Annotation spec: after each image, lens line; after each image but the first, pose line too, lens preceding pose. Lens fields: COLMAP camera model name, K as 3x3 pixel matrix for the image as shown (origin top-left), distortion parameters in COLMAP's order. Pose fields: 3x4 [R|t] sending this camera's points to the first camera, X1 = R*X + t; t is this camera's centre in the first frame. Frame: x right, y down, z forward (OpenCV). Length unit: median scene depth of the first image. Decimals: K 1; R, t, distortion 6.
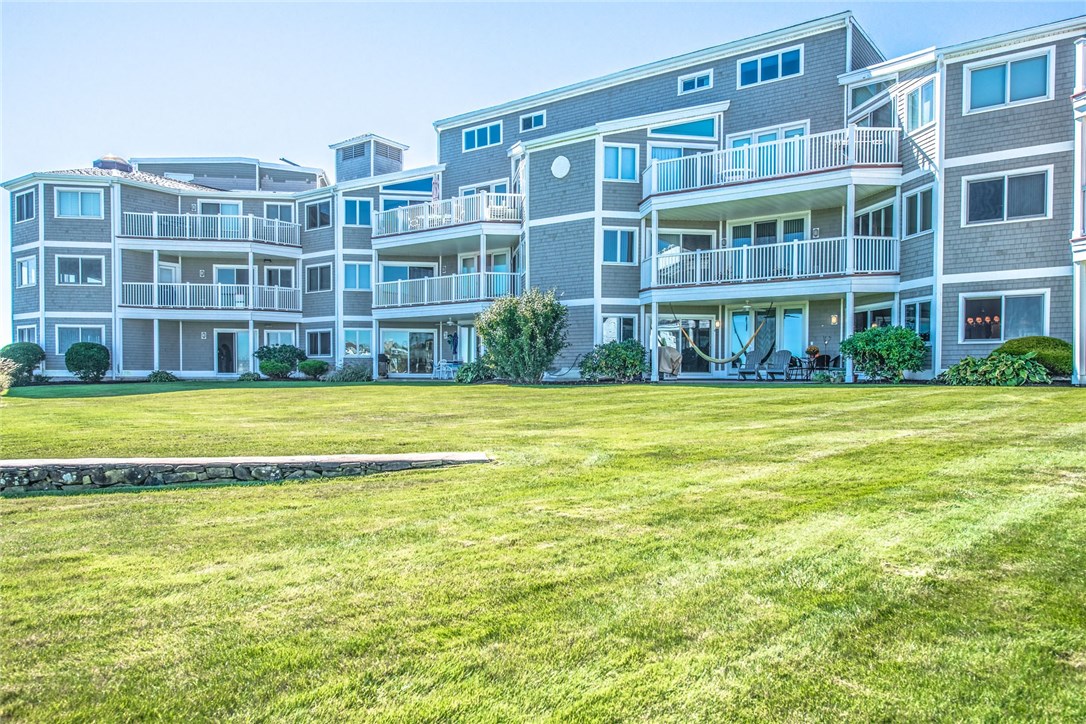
lens RADIAL K [[745.1, 0, 543.8], [0, 745.1, 390.7], [0, 0, 1]] dist [-0.000748, 0.000449]
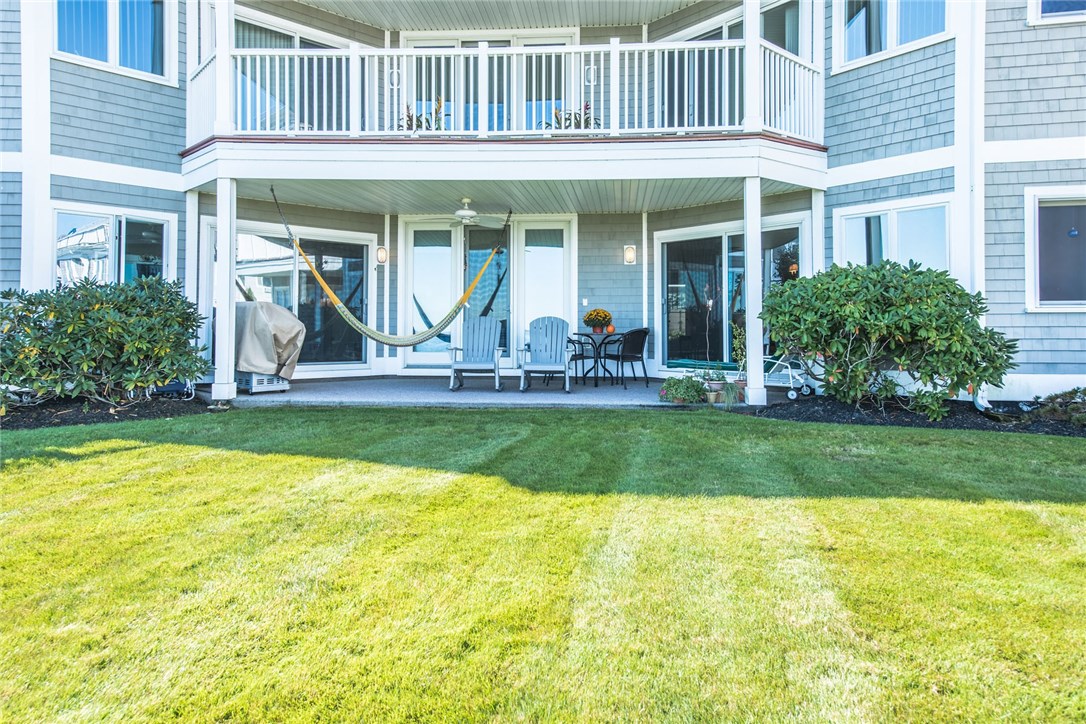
lens RADIAL K [[707.5, 0, 543.5], [0, 707.5, 303.9], [0, 0, 1]] dist [0.087898, 0.001781]
pose [[0.853012, 0.019474, 0.521528, 0.095446], [0.010615, 0.998450, -0.054643, -0.036462], [-0.521784, 0.052147, 0.851482, 0.603120]]
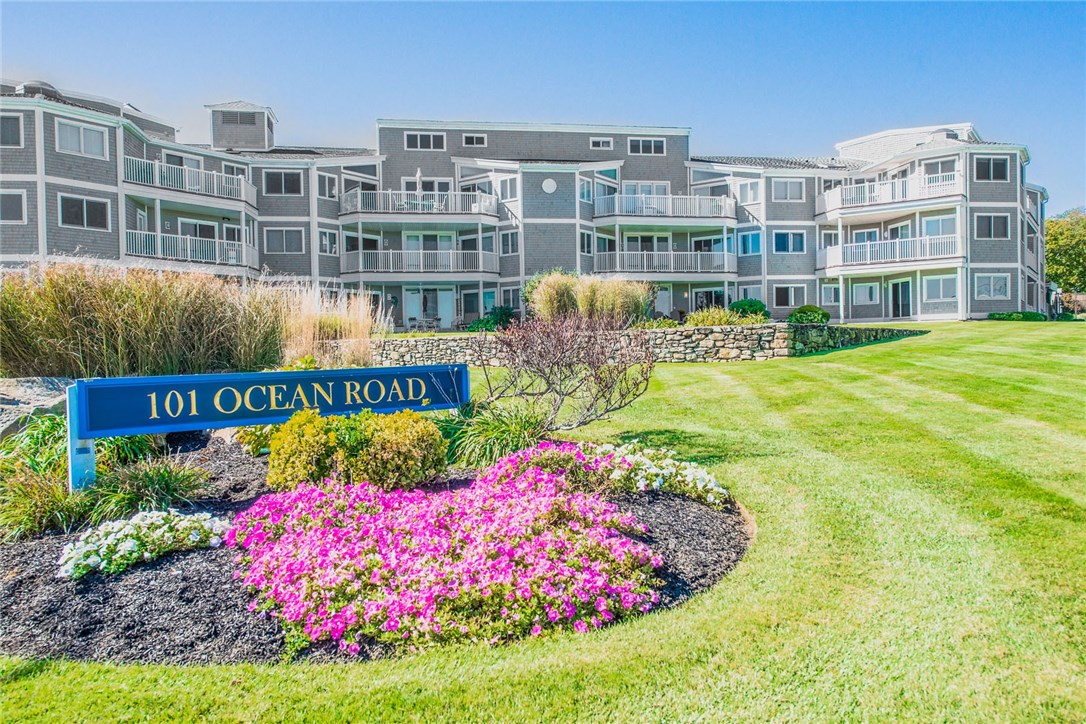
lens RADIAL K [[752.8, 0, 543.0], [0, 752.8, 362.0], [0, 0, 1]] dist [-0.000306, -0.000165]
pose [[0.715853, -0.027210, 0.697721, -1.082009], [0.033820, 0.999419, 0.004276, 0.045899], [-0.697432, 0.020536, 0.716357, -0.063618]]
